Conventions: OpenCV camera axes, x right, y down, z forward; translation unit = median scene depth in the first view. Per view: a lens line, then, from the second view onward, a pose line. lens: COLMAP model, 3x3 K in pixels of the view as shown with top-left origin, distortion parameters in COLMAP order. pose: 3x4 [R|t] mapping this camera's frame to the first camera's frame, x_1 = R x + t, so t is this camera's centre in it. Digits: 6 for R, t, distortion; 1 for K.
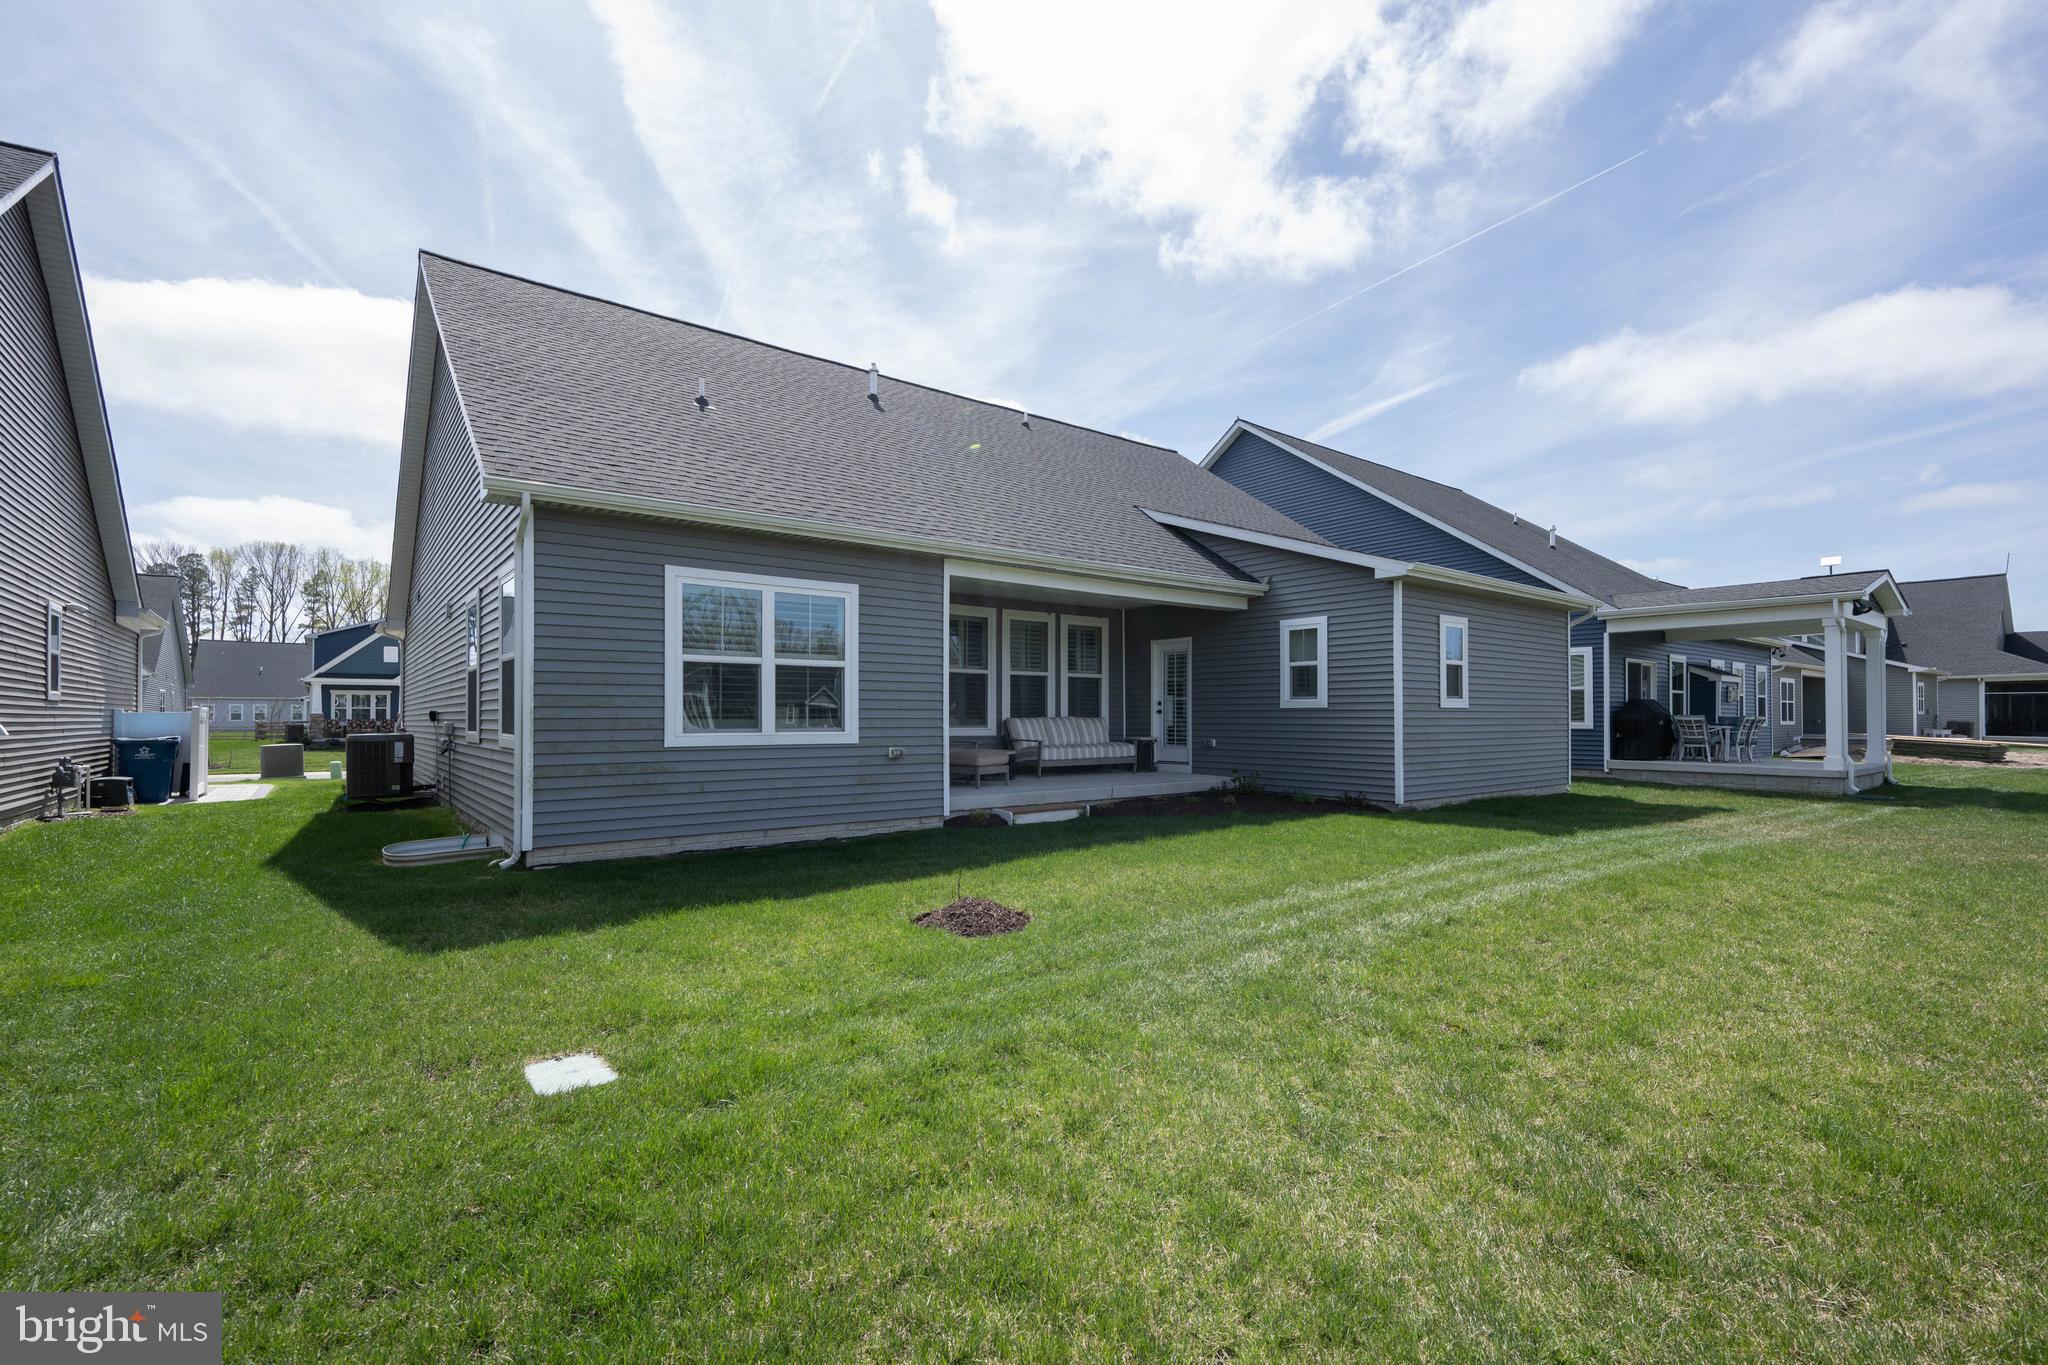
lens RADIAL K [[909.9, 0, 1024.1], [0, 909.9, 710.2], [0, 0, 1]] dist [0.000287, 0.000079]
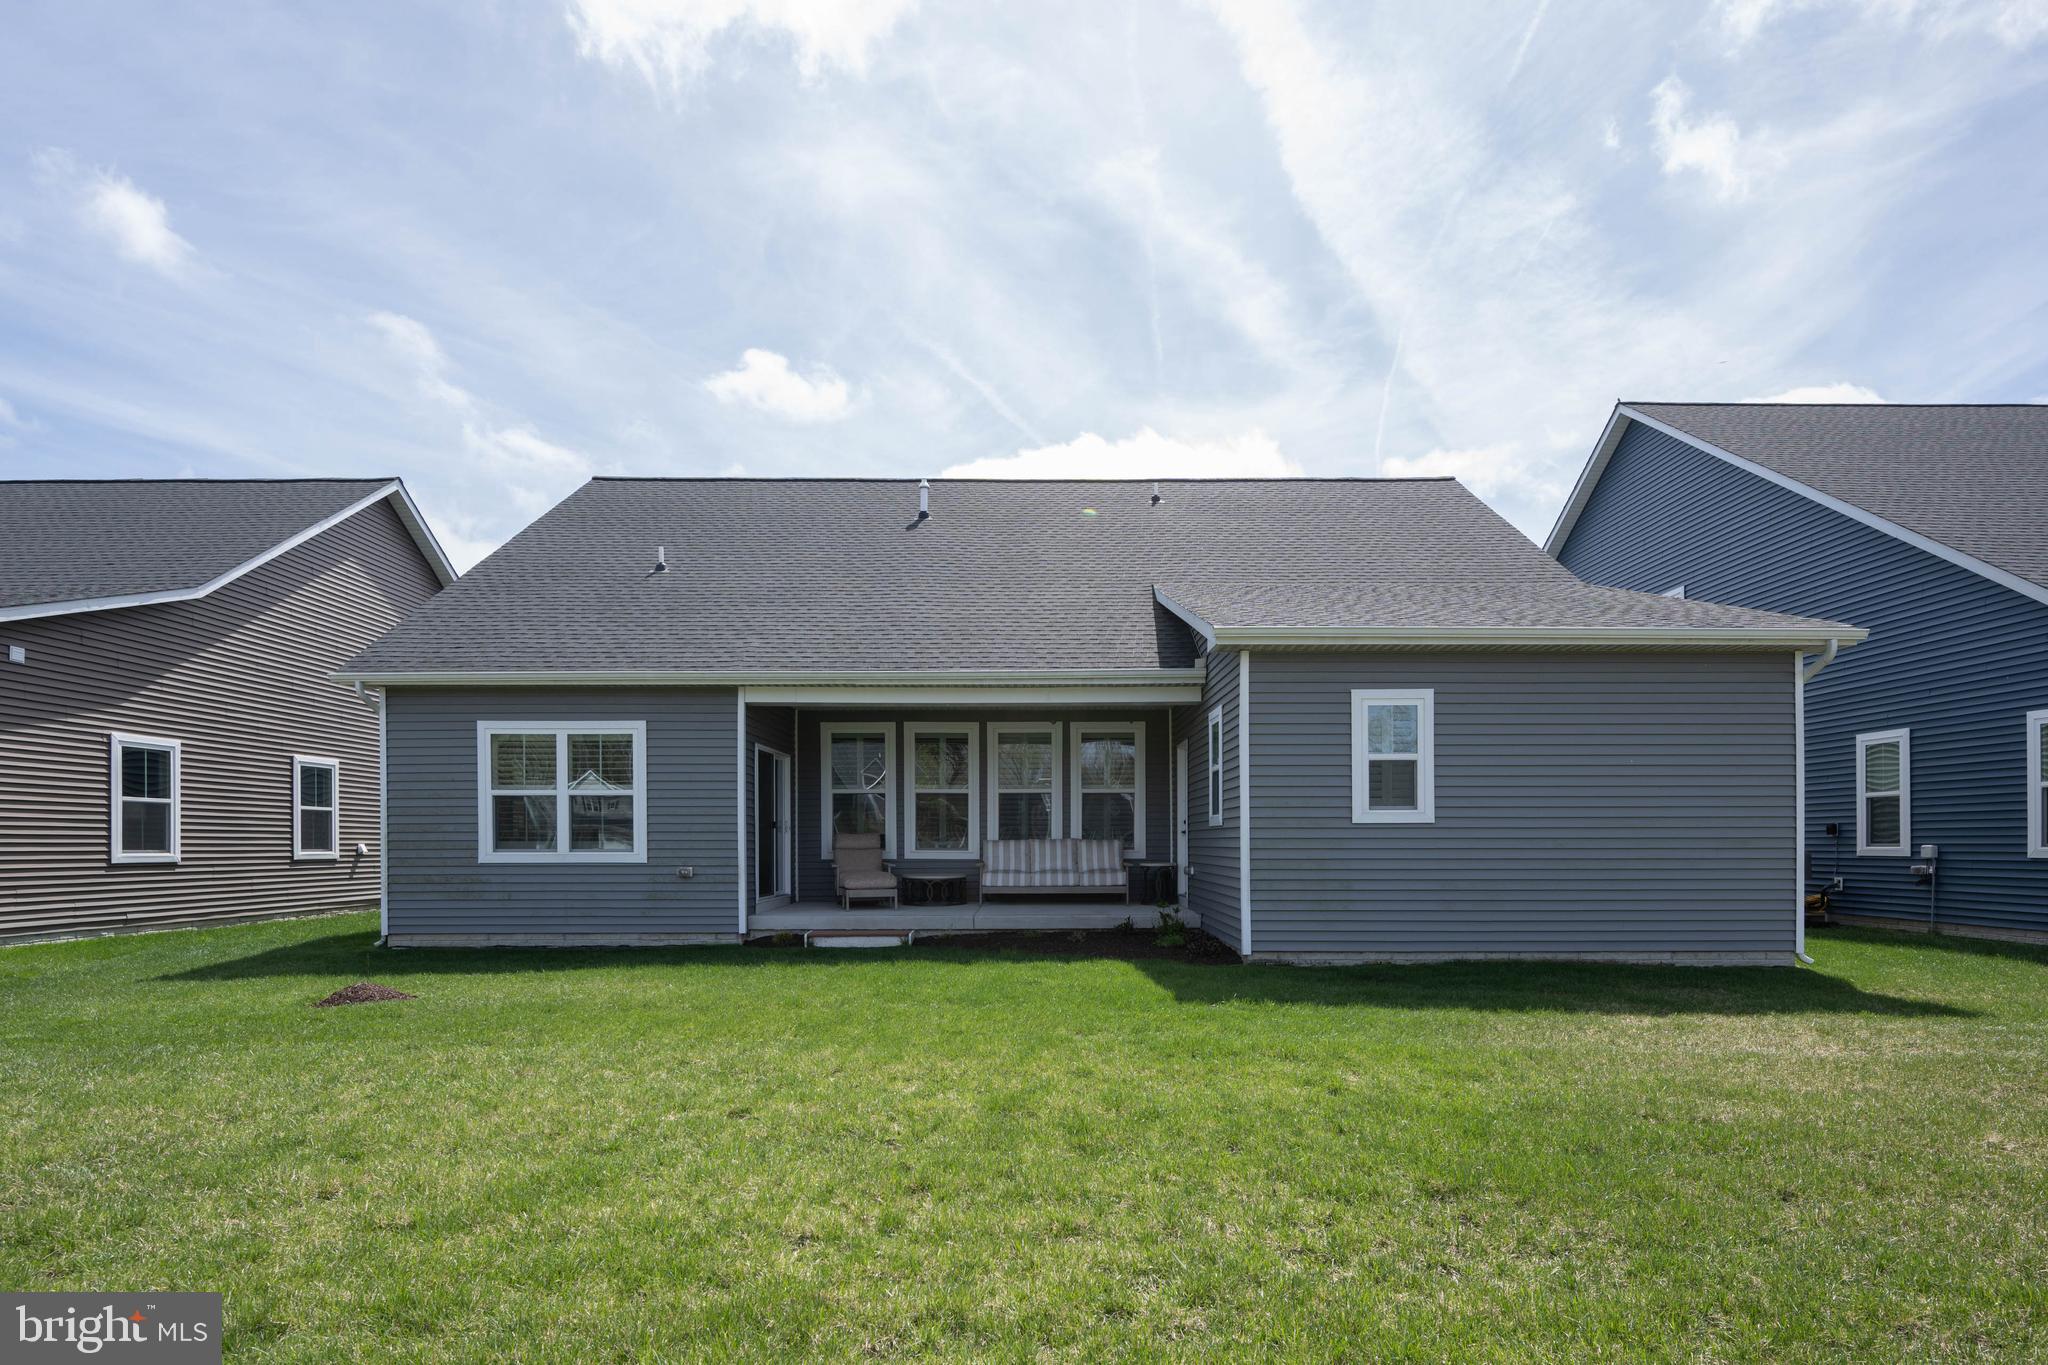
lens RADIAL K [[1050.0, 0, 1025.8], [0, 1050.0, 844.0], [0, 0, 1]] dist [0.004731, 0.000738]
pose [[0.792455, 0.000923, -0.609930, 0.987328], [0.005983, 0.999939, 0.009287, 0.004102], [0.609901, -0.011009, 0.792401, 0.262271]]
